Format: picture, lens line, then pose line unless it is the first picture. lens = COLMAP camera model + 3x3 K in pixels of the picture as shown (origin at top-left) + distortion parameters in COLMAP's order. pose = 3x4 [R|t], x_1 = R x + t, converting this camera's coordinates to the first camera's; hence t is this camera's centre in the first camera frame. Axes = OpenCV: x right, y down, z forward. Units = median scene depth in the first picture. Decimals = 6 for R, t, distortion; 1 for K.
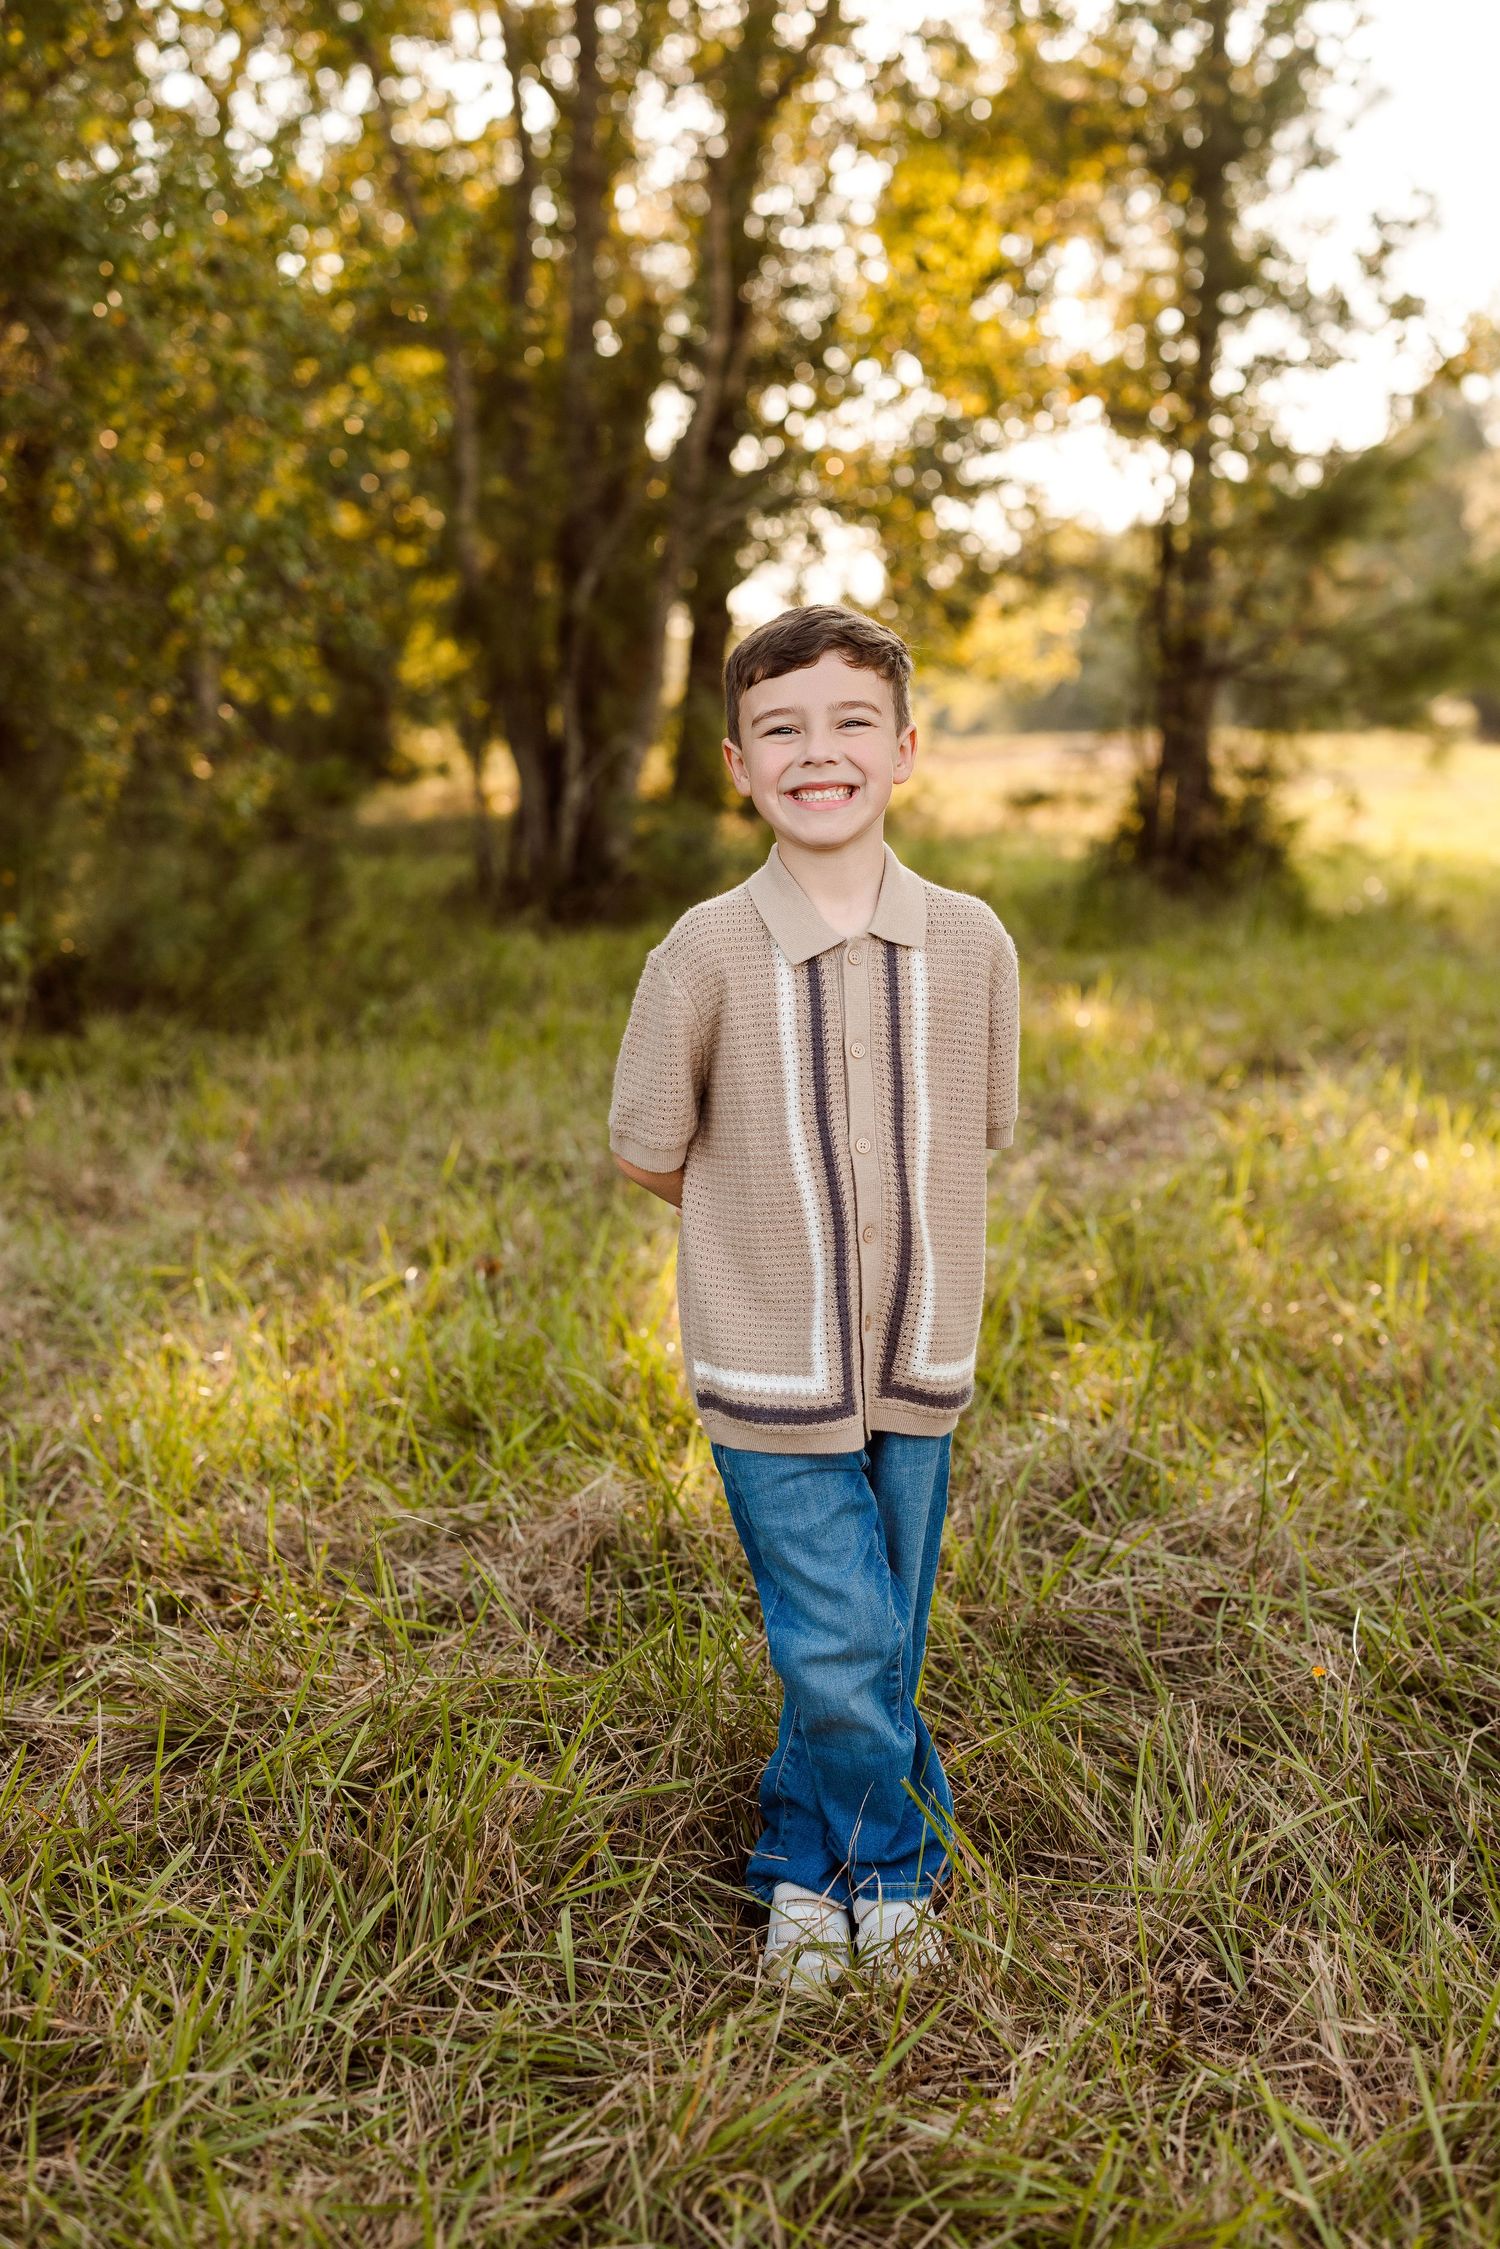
lens RADIAL K [[3235.0, 0, 750.0], [0, 3235.0, 1124.5], [0, 0, 1]] dist [-0.002758, 0.031317]
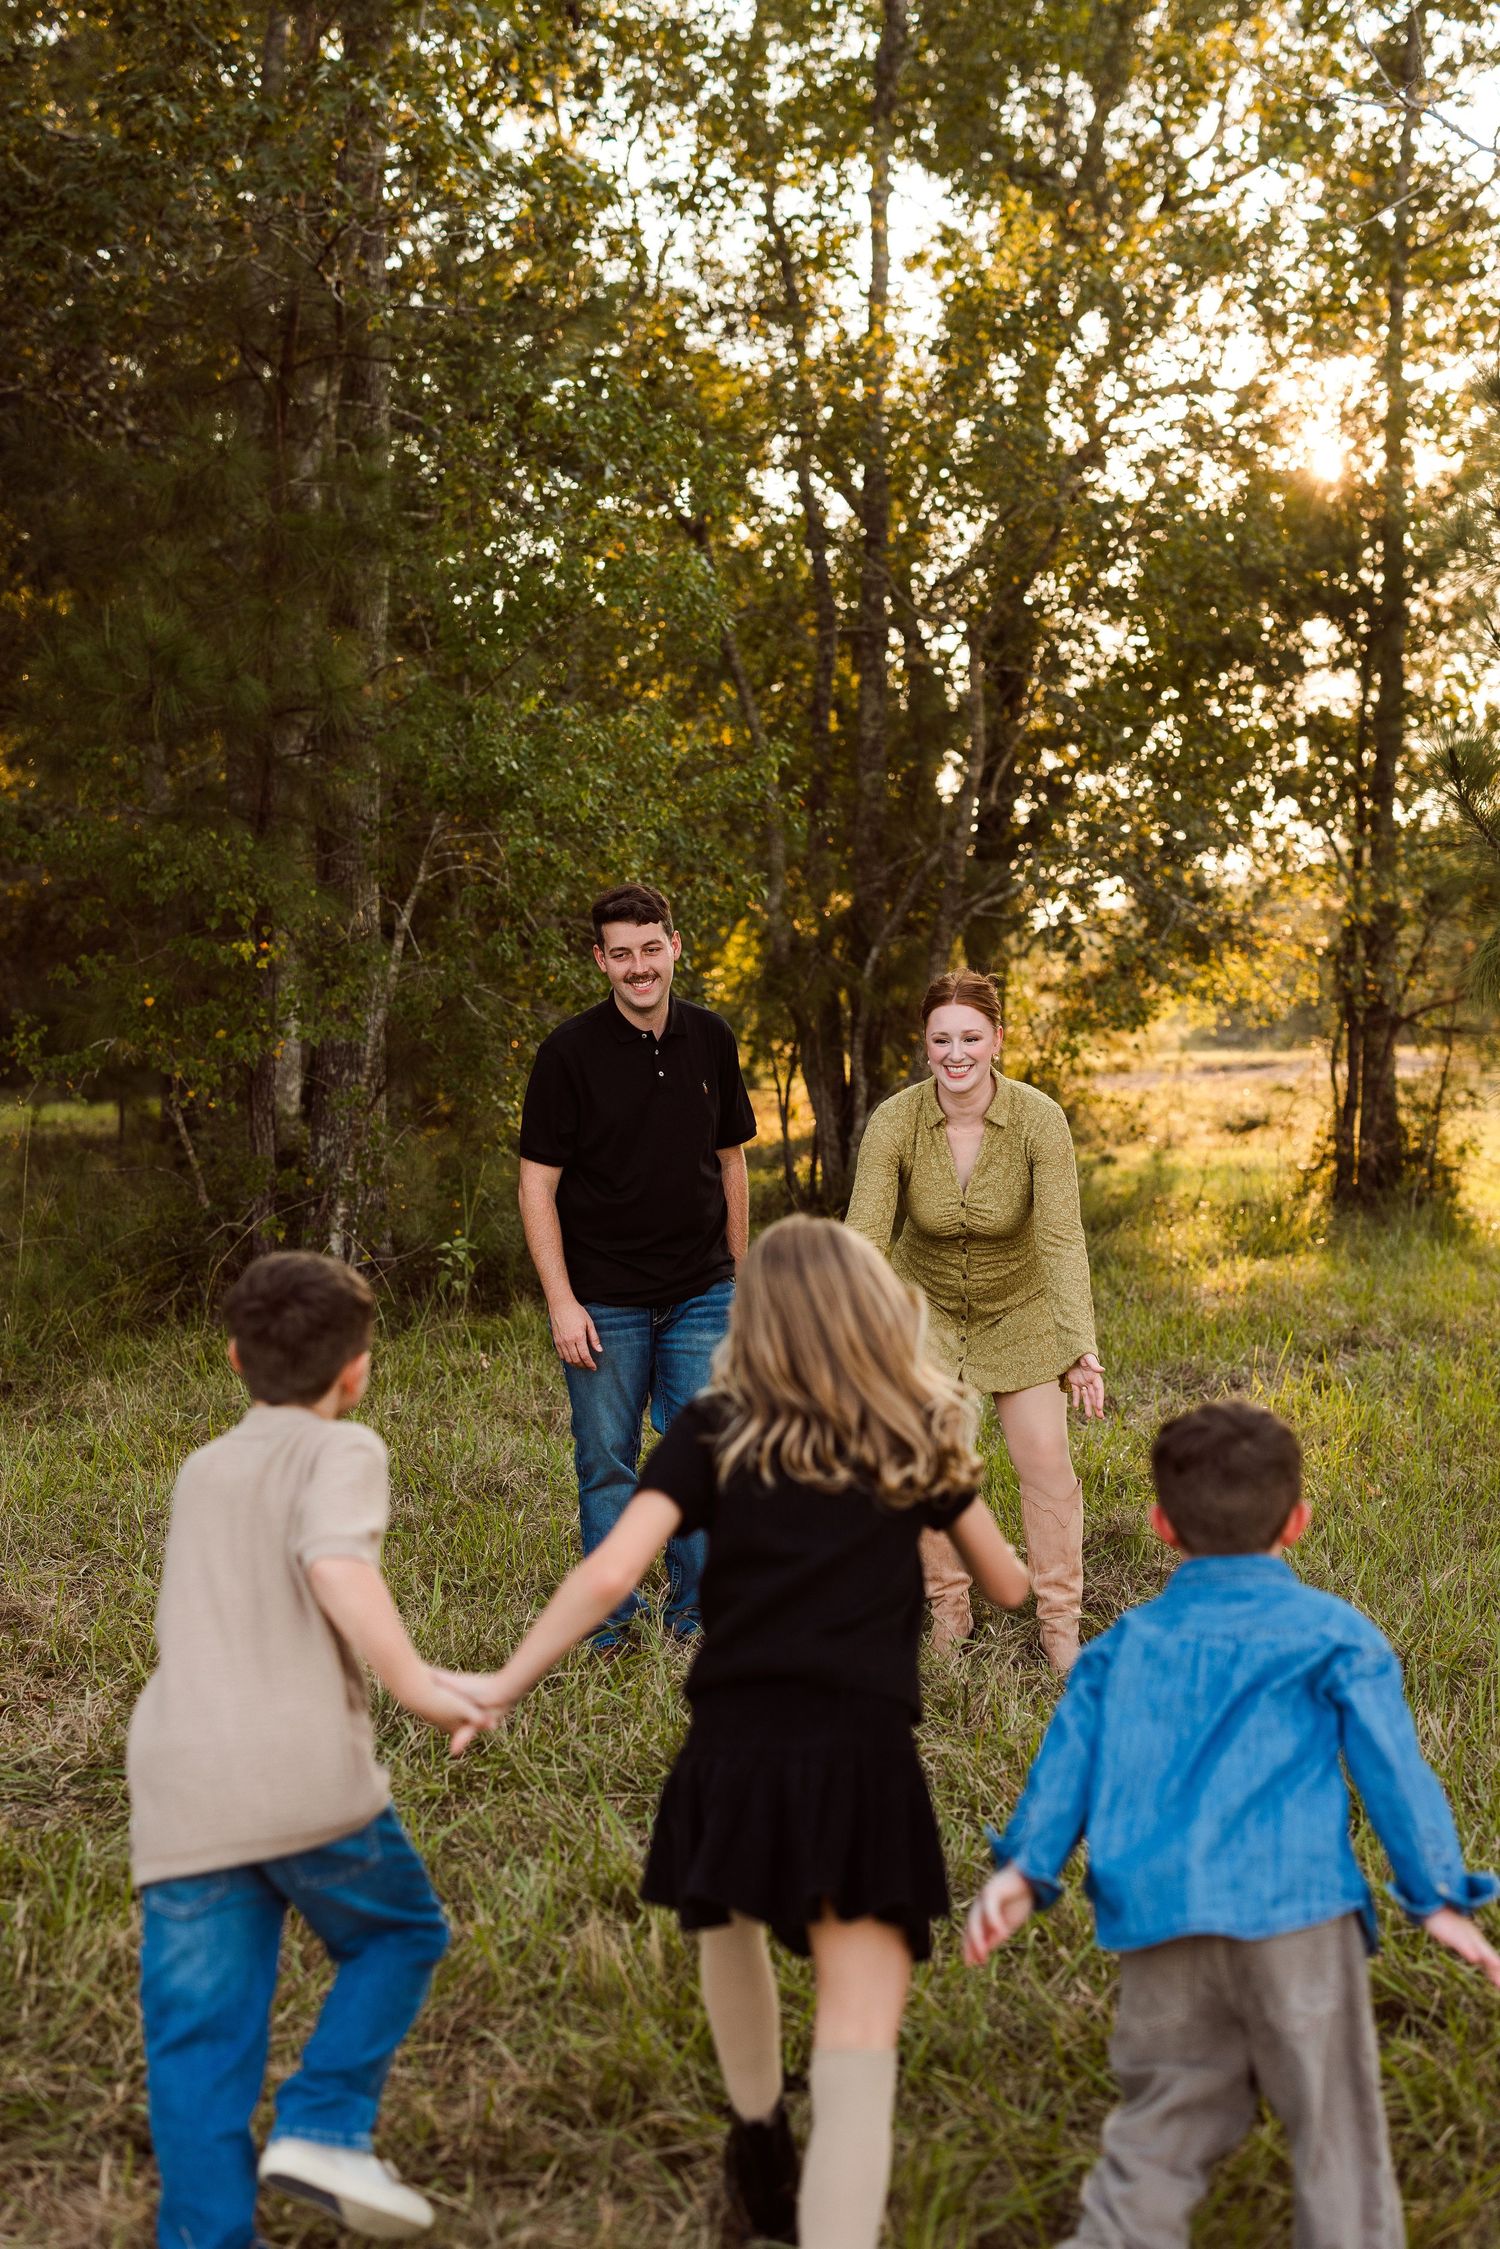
lens RADIAL K [[3278.3, 0, 750.0], [0, 3278.3, 1124.5], [0, 0, 1]] dist [0.011423, 0.006212]
pose [[0.995898, 0.004646, -0.090362, 0.015993], [-0.012603, 0.996068, -0.087693, 0.007577], [0.089600, 0.088472, 0.992041, -0.235308]]
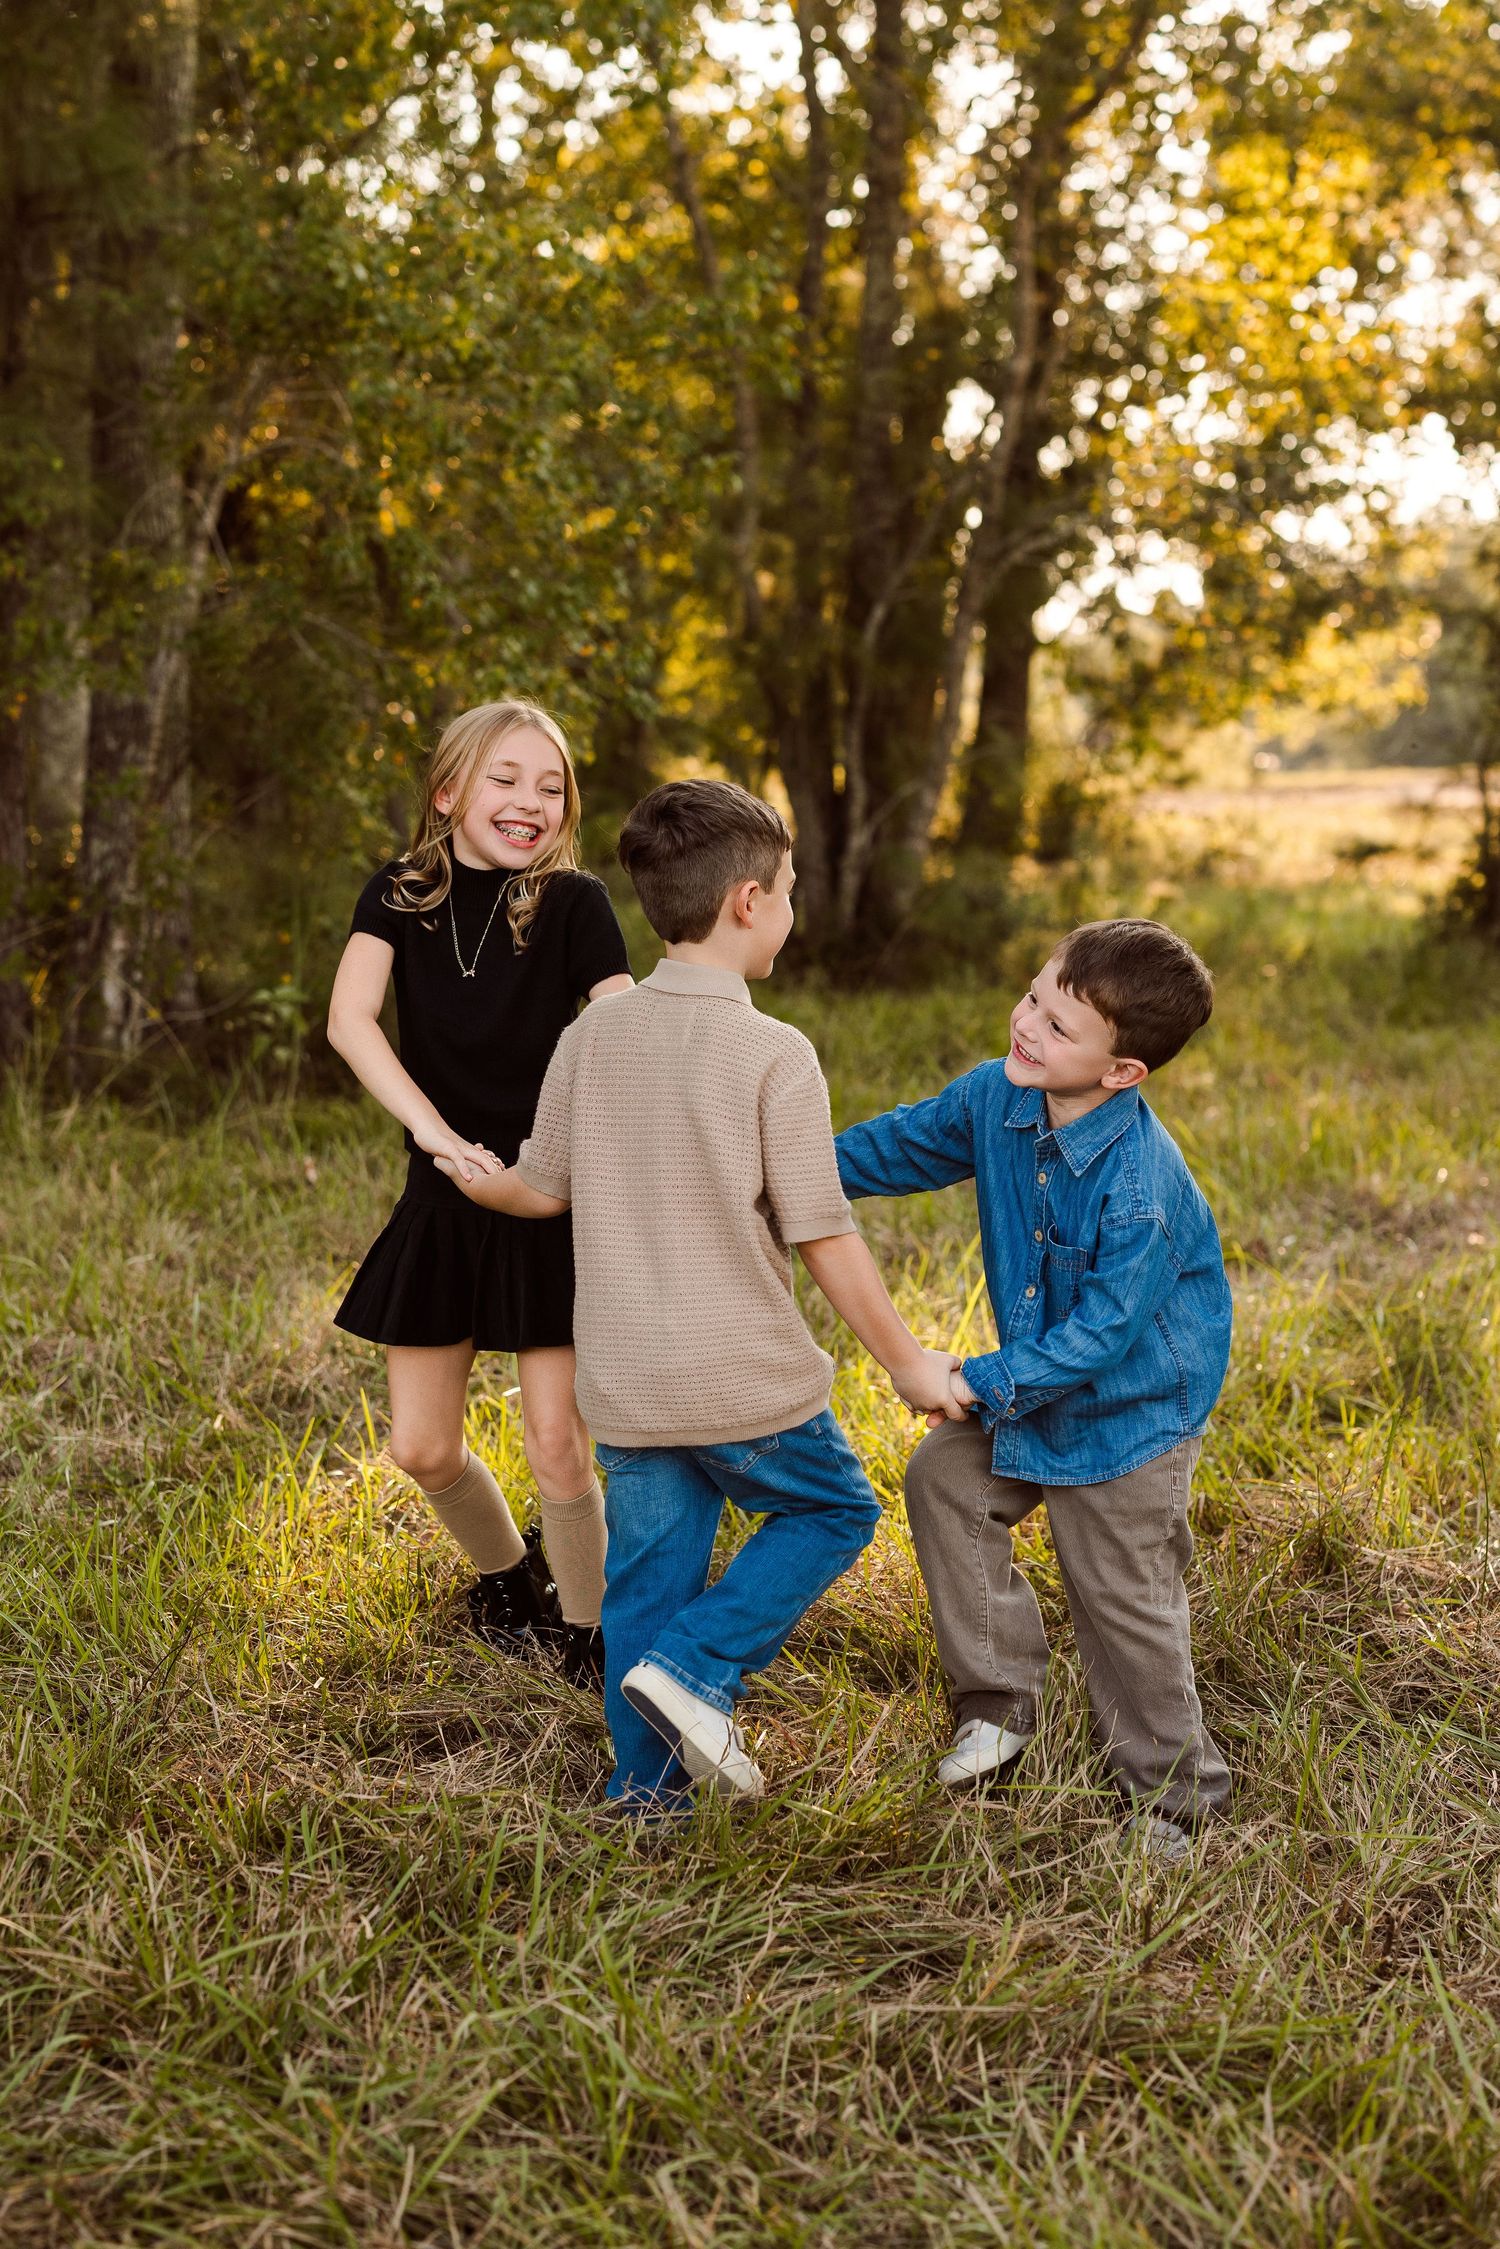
lens RADIAL K [[3748.8, 0, 641.8], [0, 3748.8, 1058.4], [0, 0, 1]] dist [0.004222, 0.104758]
pose [[0.994080, 0.018645, -0.107035, 0.000221], [-0.022666, 0.999078, -0.036471, -0.000254], [0.106256, 0.038681, 0.993586, -0.065680]]
